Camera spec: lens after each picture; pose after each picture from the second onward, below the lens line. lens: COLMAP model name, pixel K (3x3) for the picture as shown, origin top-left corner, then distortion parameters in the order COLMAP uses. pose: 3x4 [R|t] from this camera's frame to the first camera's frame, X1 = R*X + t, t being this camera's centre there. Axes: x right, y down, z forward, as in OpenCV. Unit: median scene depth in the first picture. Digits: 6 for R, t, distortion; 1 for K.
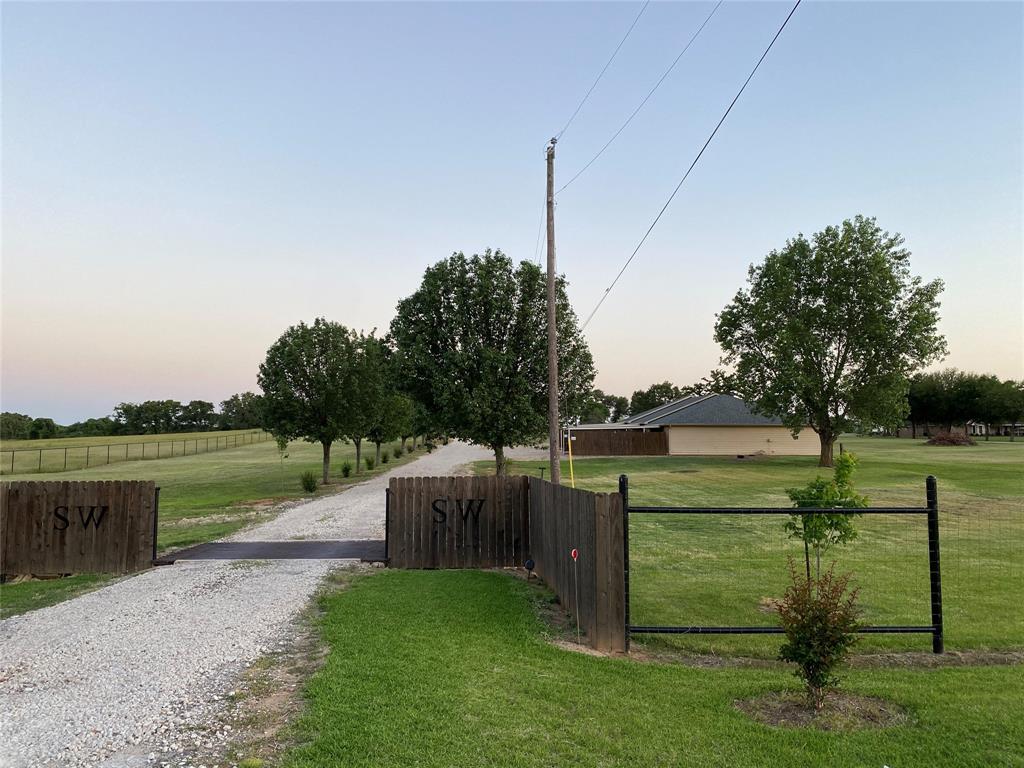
lens RADIAL K [[778.3, 0, 512.0], [0, 778.3, 384.0], [0, 0, 1]] dist [0.077345, -0.000233]
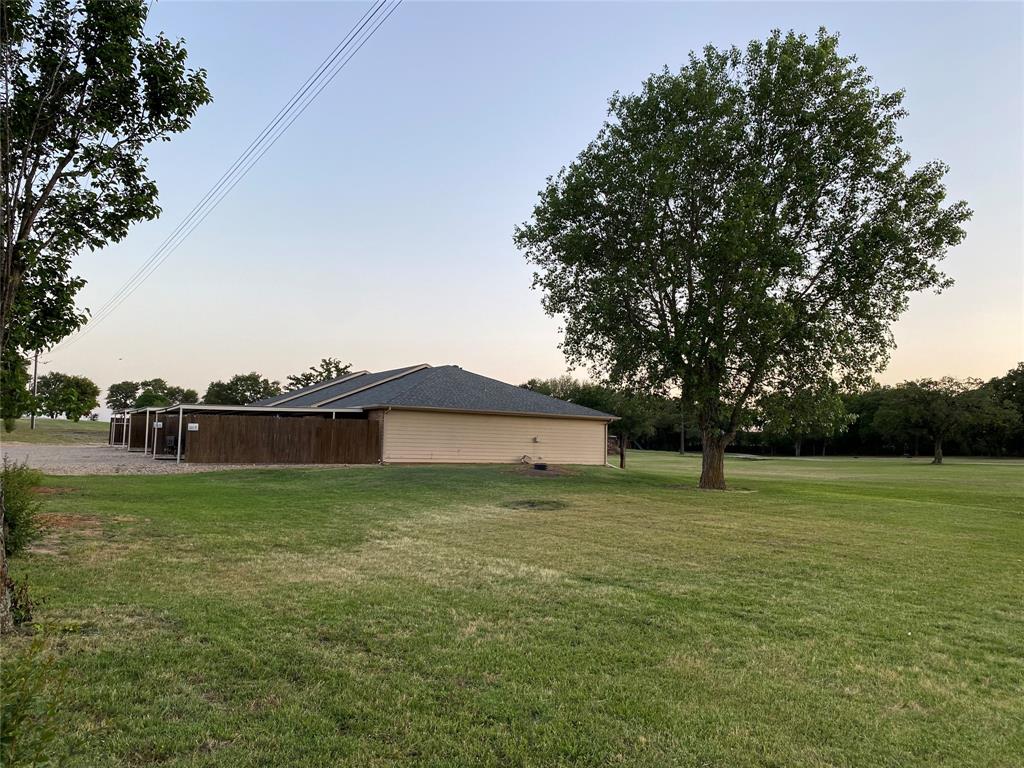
lens RADIAL K [[778.3, 0, 512.0], [0, 778.3, 384.0], [0, 0, 1]] dist [0.077345, -0.000233]
pose [[0.851052, 0.064097, 0.521154, -0.004094], [-0.059947, 0.997893, -0.024836, 0.025612], [-0.521648, -0.010105, 0.853101, 0.283091]]
